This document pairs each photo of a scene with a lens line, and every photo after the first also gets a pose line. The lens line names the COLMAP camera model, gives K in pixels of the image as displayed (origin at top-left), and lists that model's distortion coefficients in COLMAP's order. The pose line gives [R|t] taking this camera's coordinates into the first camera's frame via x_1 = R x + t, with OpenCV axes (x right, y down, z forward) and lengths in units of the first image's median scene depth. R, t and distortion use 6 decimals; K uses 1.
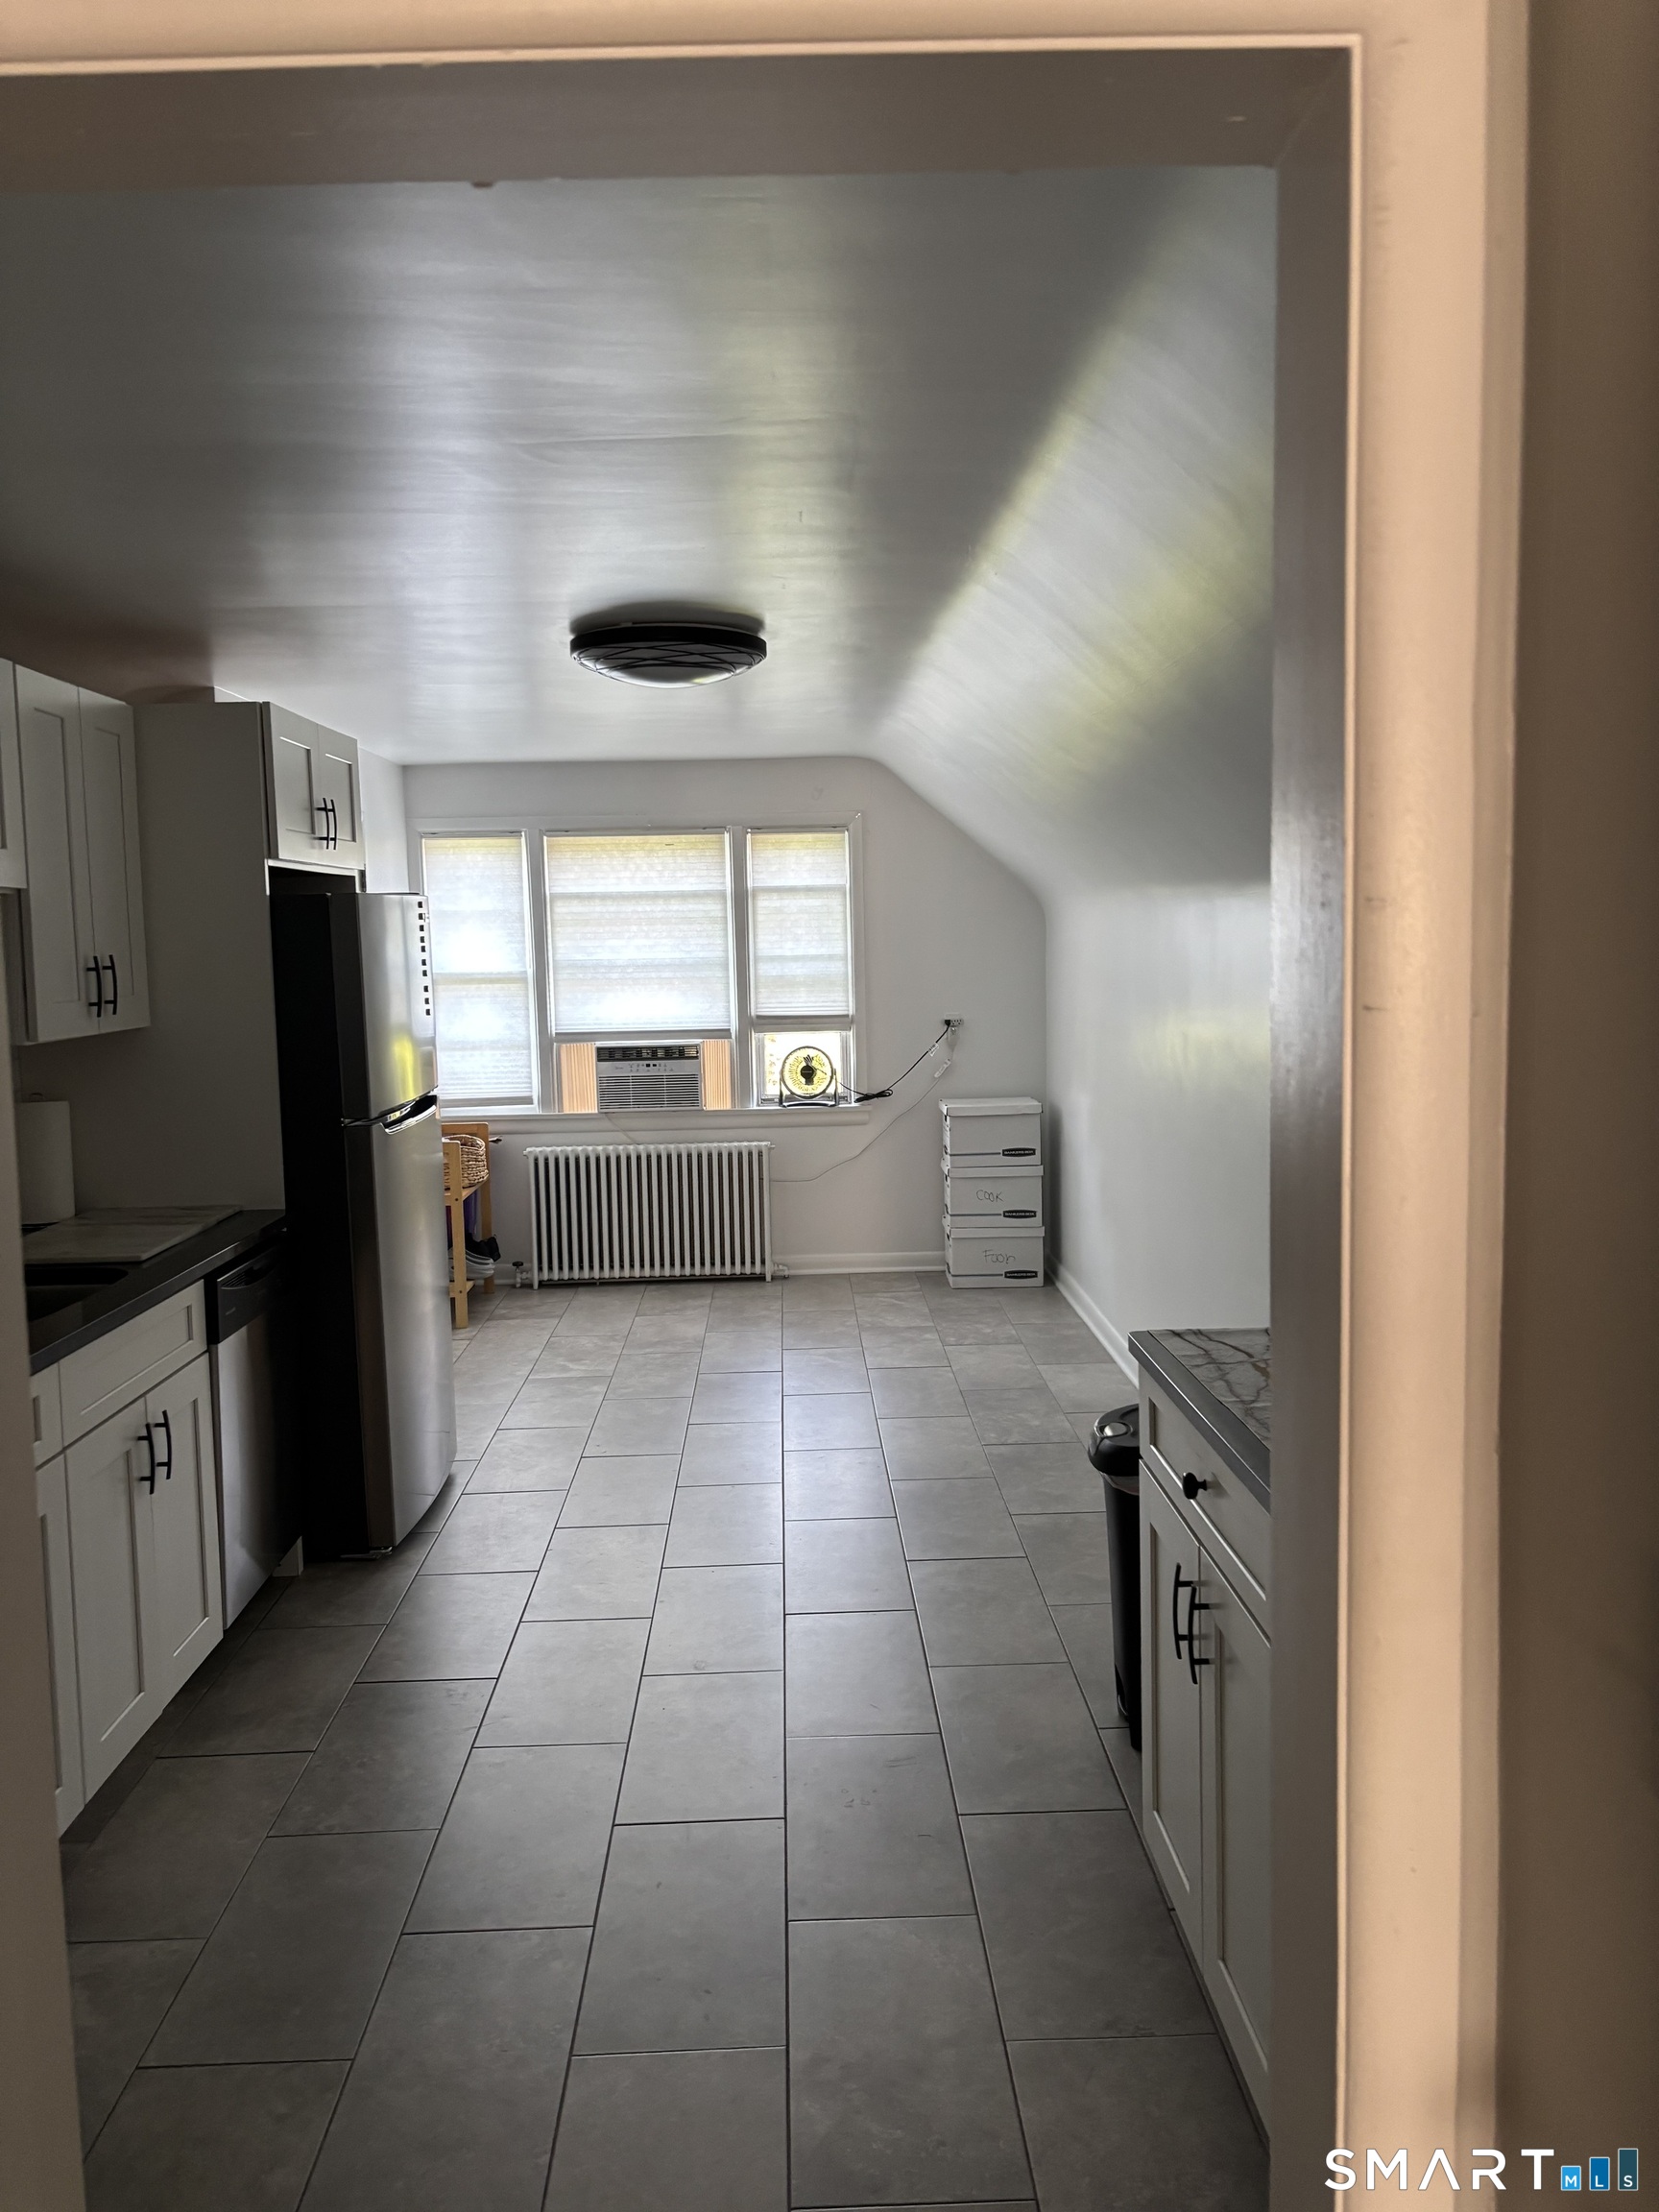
lens RADIAL K [[1682.6, 0, 838.8], [0, 1682.6, 1093.0], [0, 0, 1]] dist [0.065927, -0.081287]
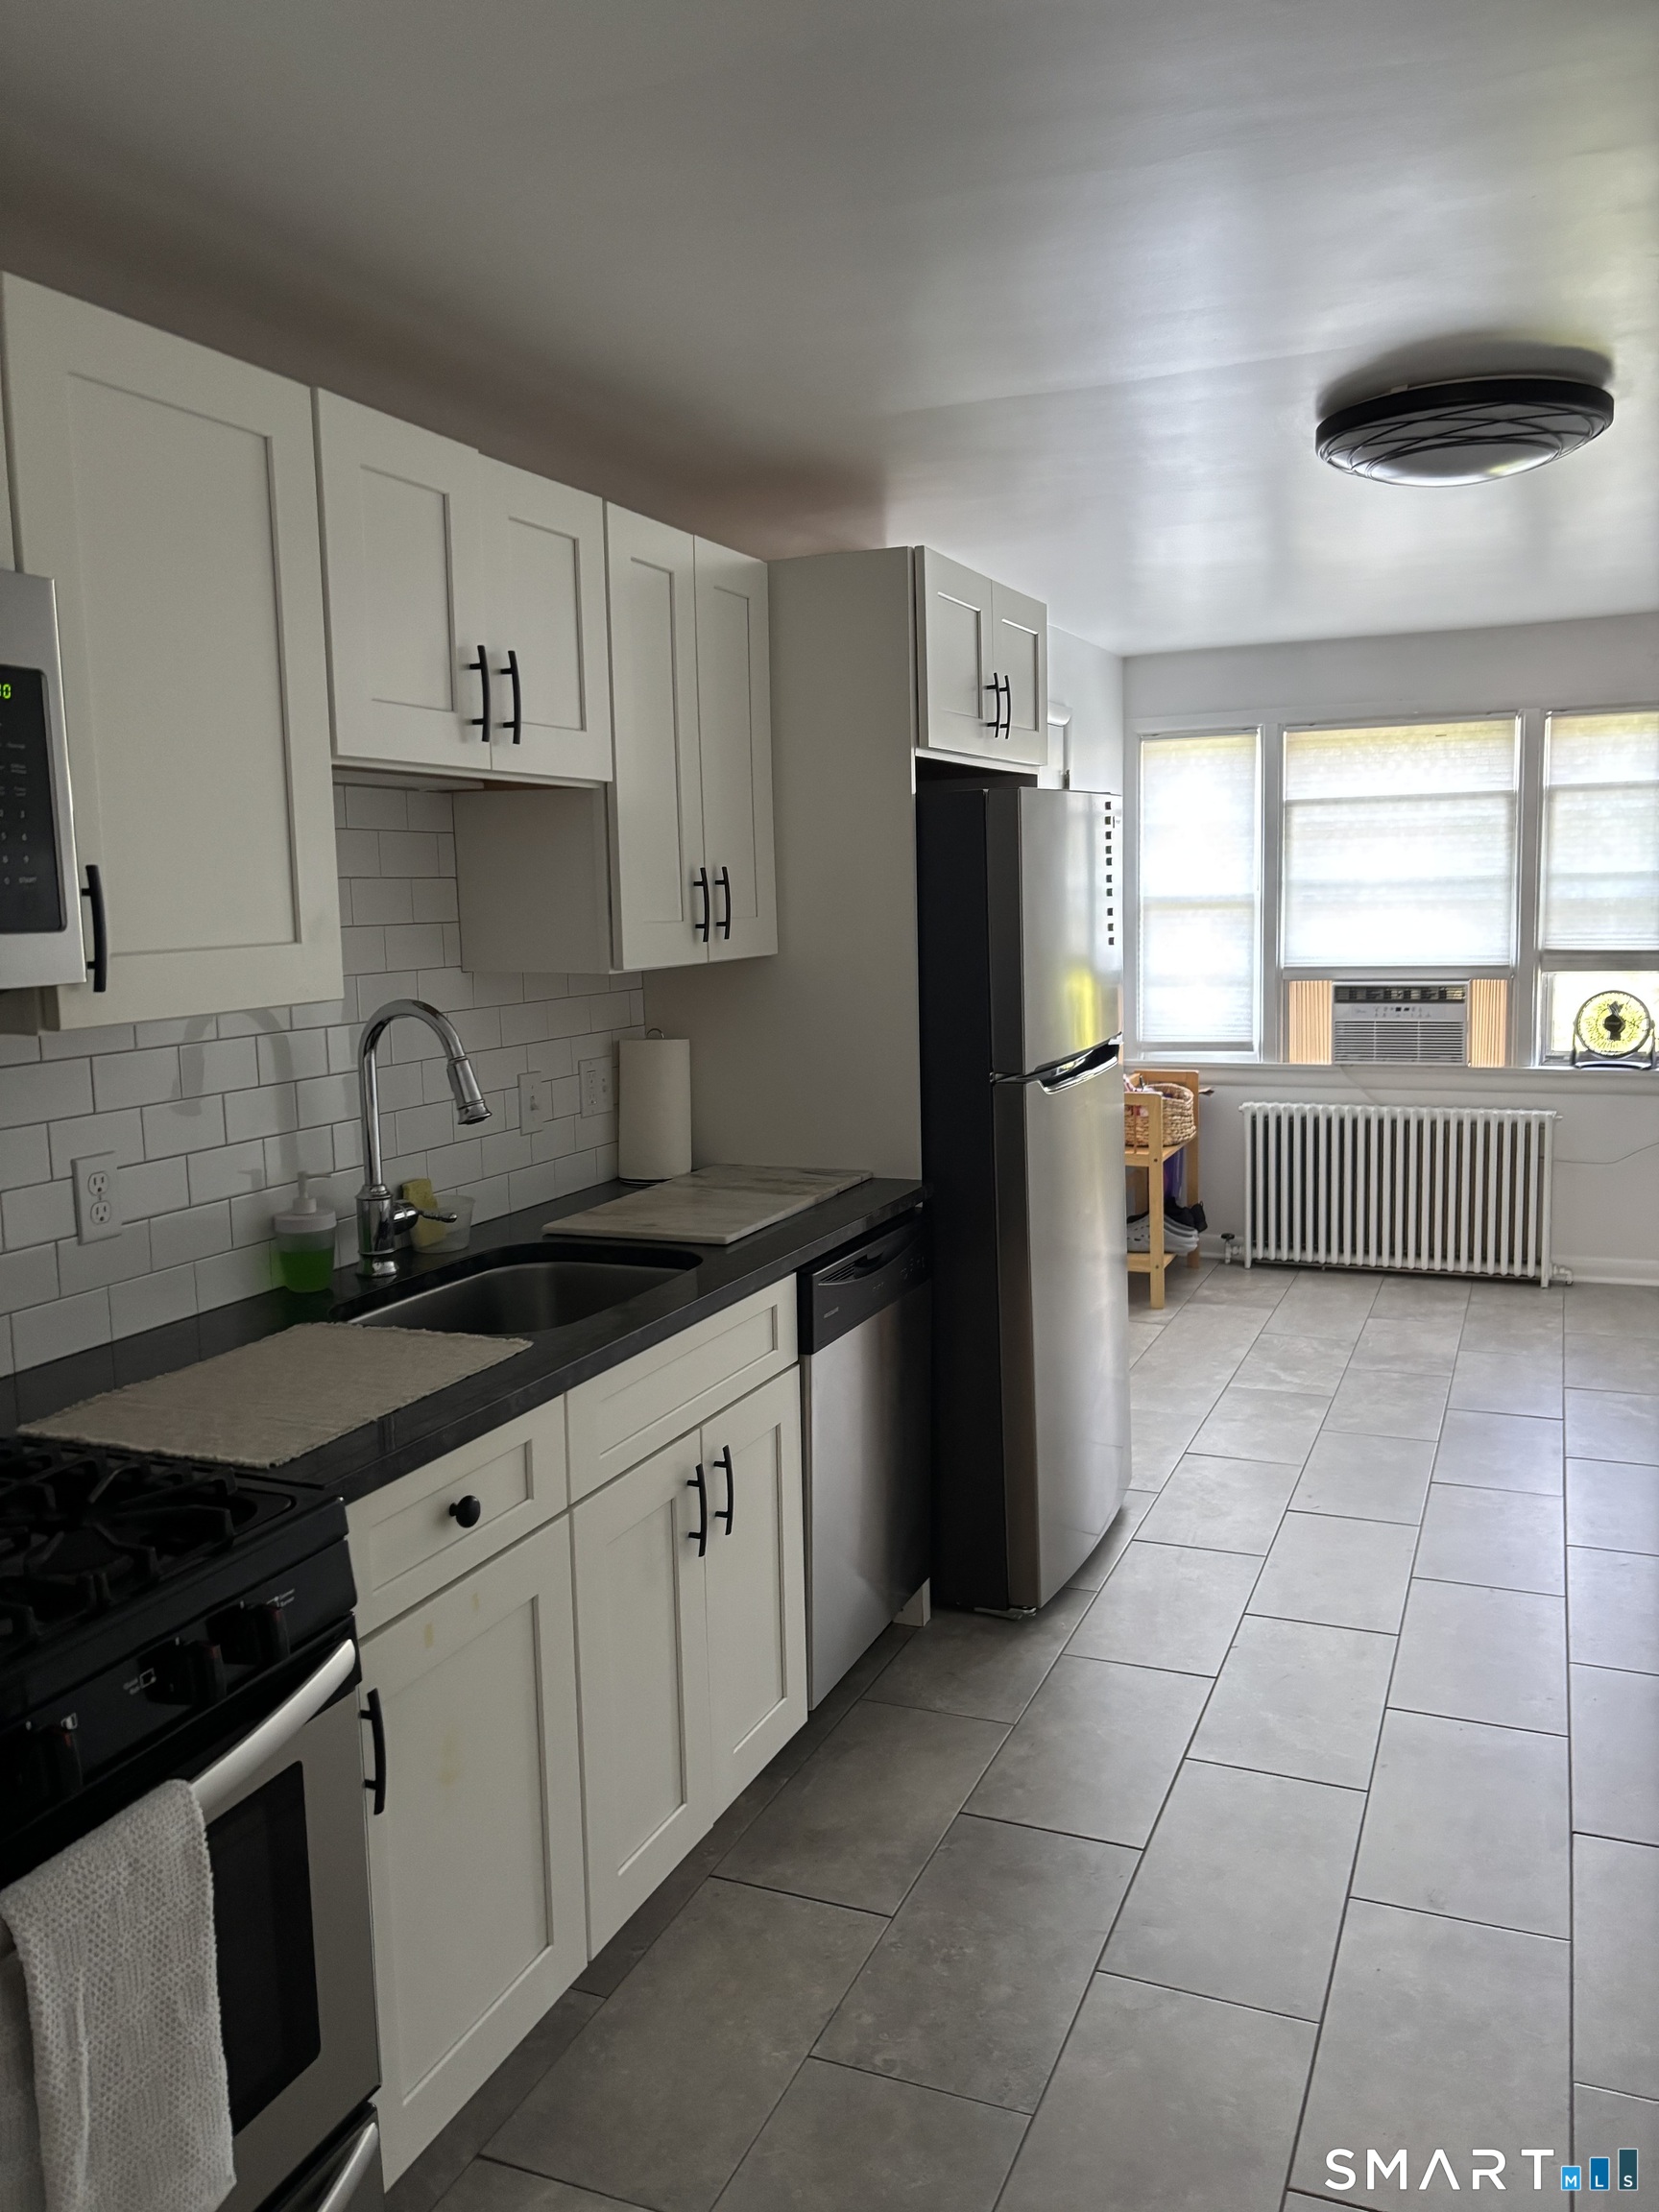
lens RADIAL K [[1684.7, 0, 837.2], [0, 1684.7, 1094.4], [0, 0, 1]] dist [0.038414, -0.043246]
pose [[0.907154, 0.050570, -0.417749, -0.021904], [-0.033389, 0.998273, 0.048340, -0.008401], [0.419472, -0.029904, 0.907275, 0.200391]]
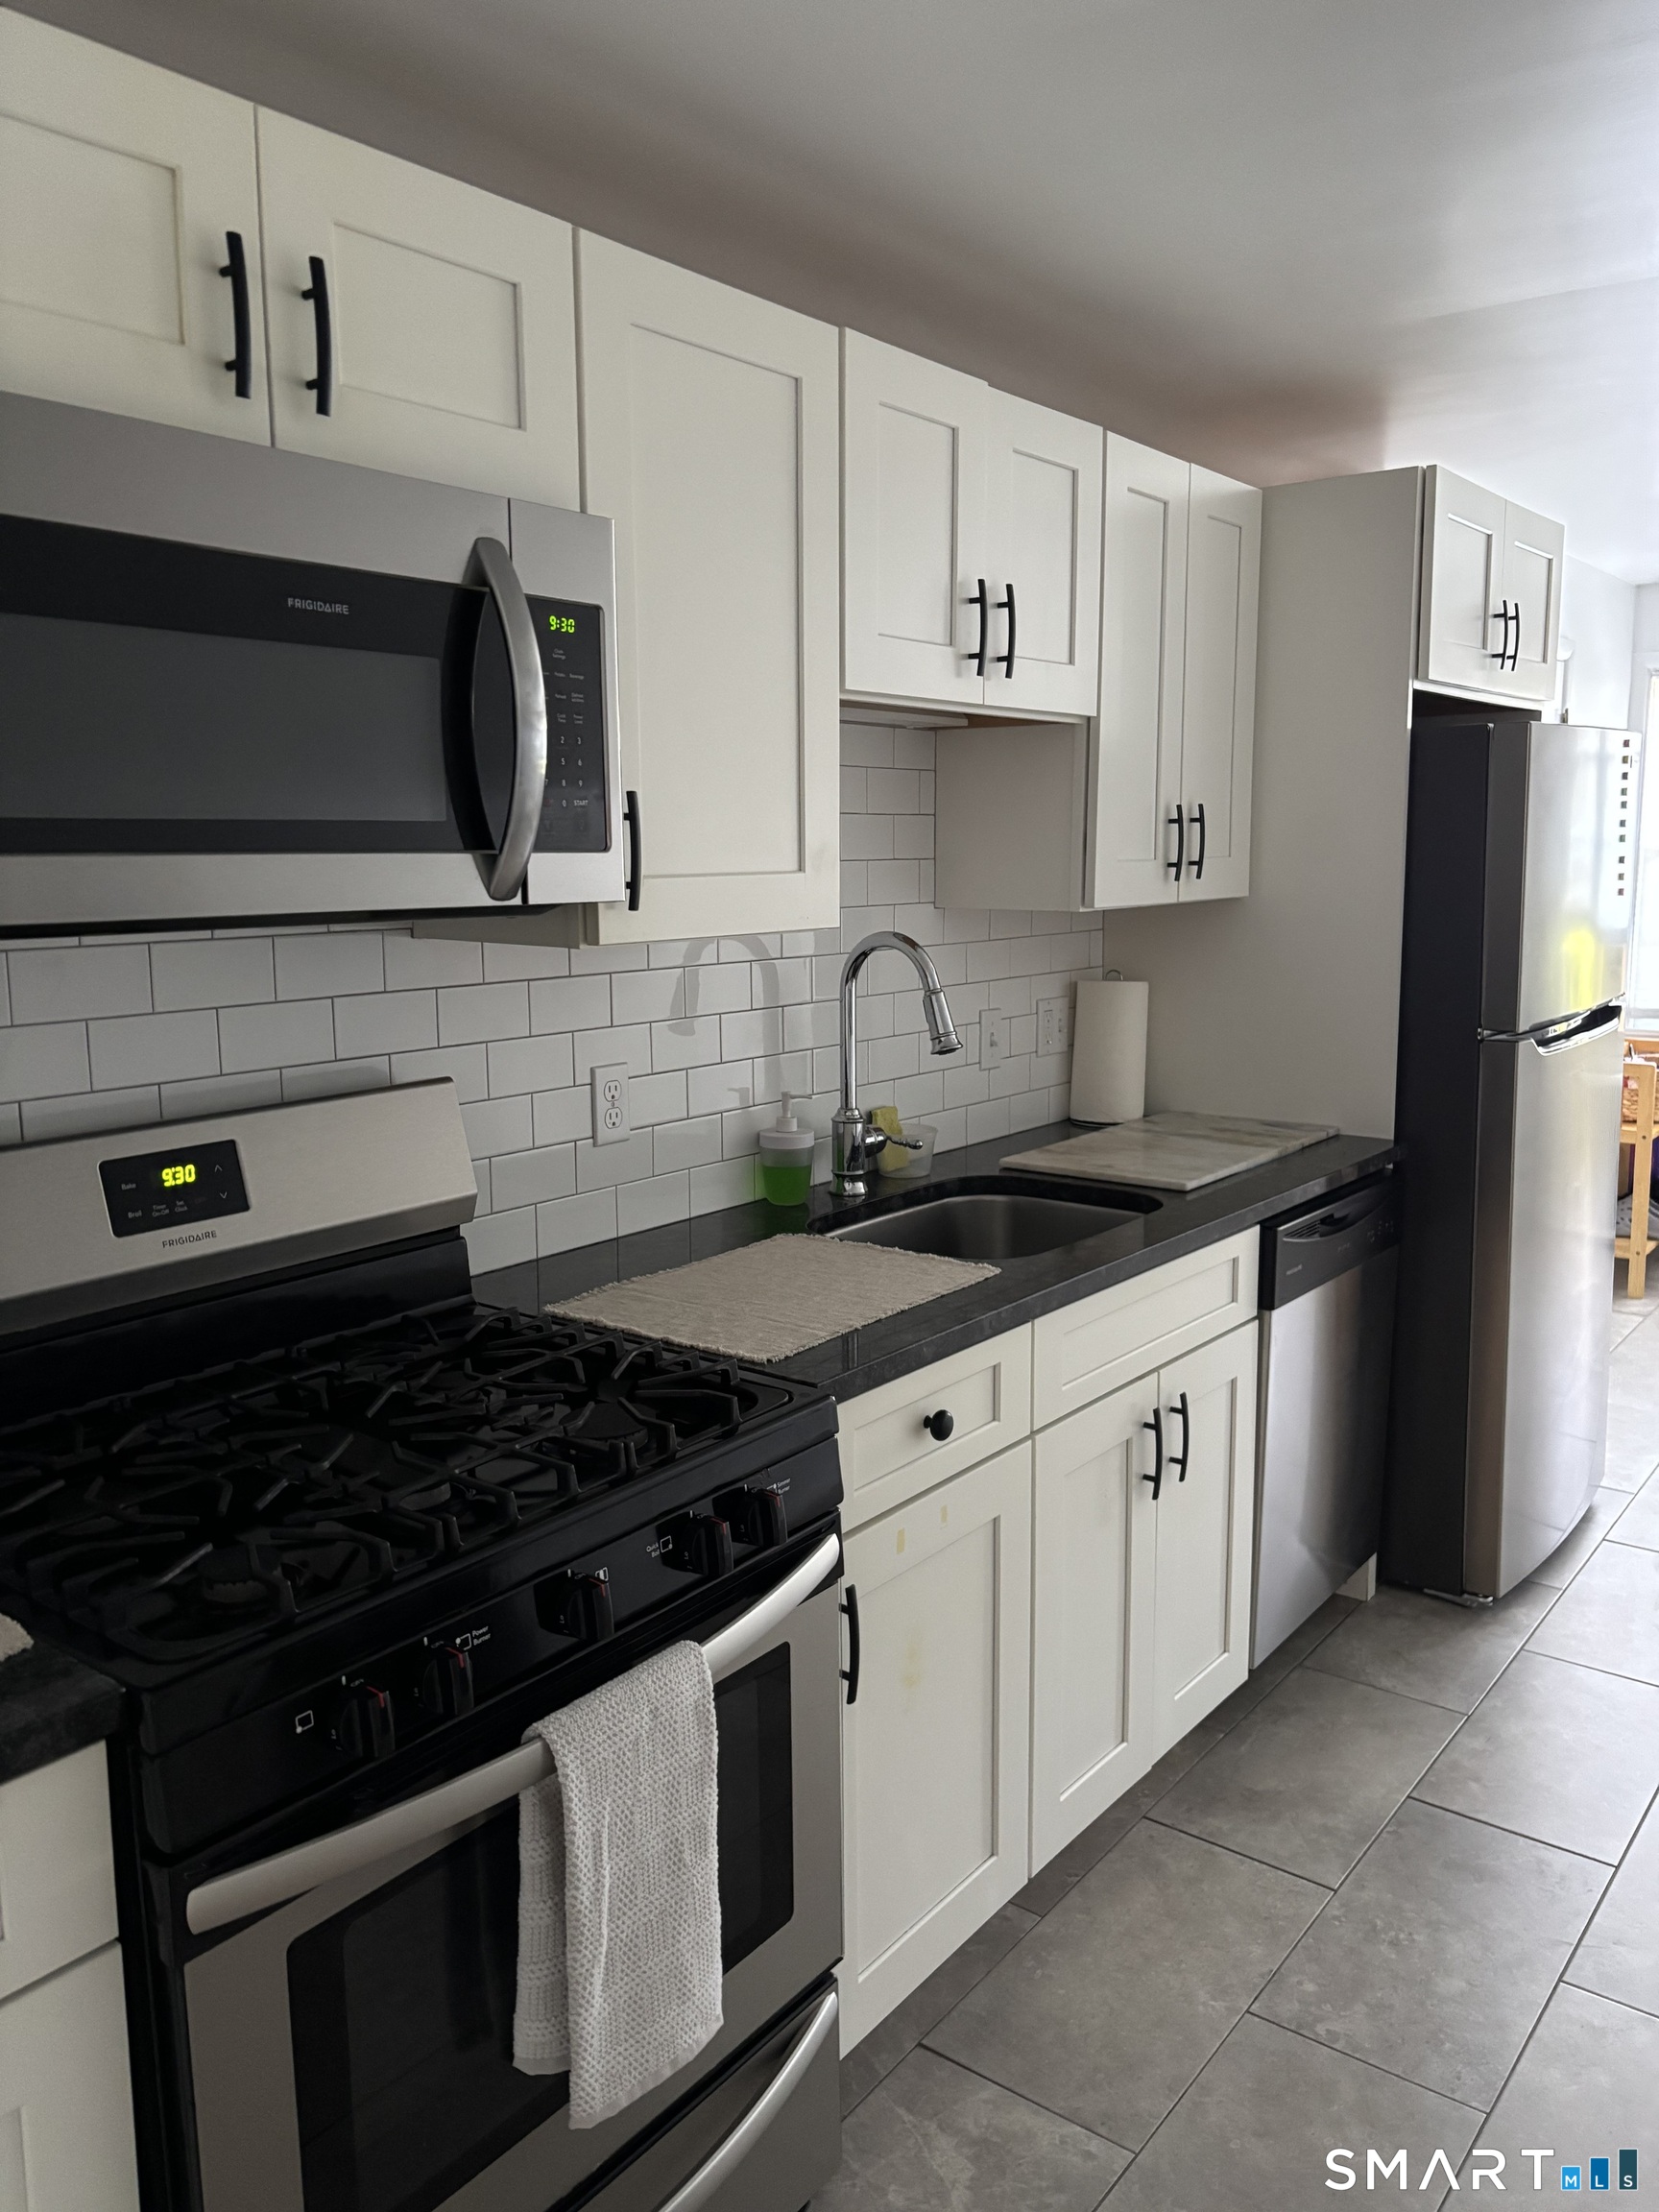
lens RADIAL K [[1679.4, 0, 822.9], [0, 1679.4, 1093.4], [0, 0, 1]] dist [0.041480, -0.052280]
pose [[0.770005, 0.107782, -0.628868, -0.035756], [-0.066088, 0.993800, 0.089407, -0.003272], [0.634606, -0.027283, 0.772354, 0.192507]]
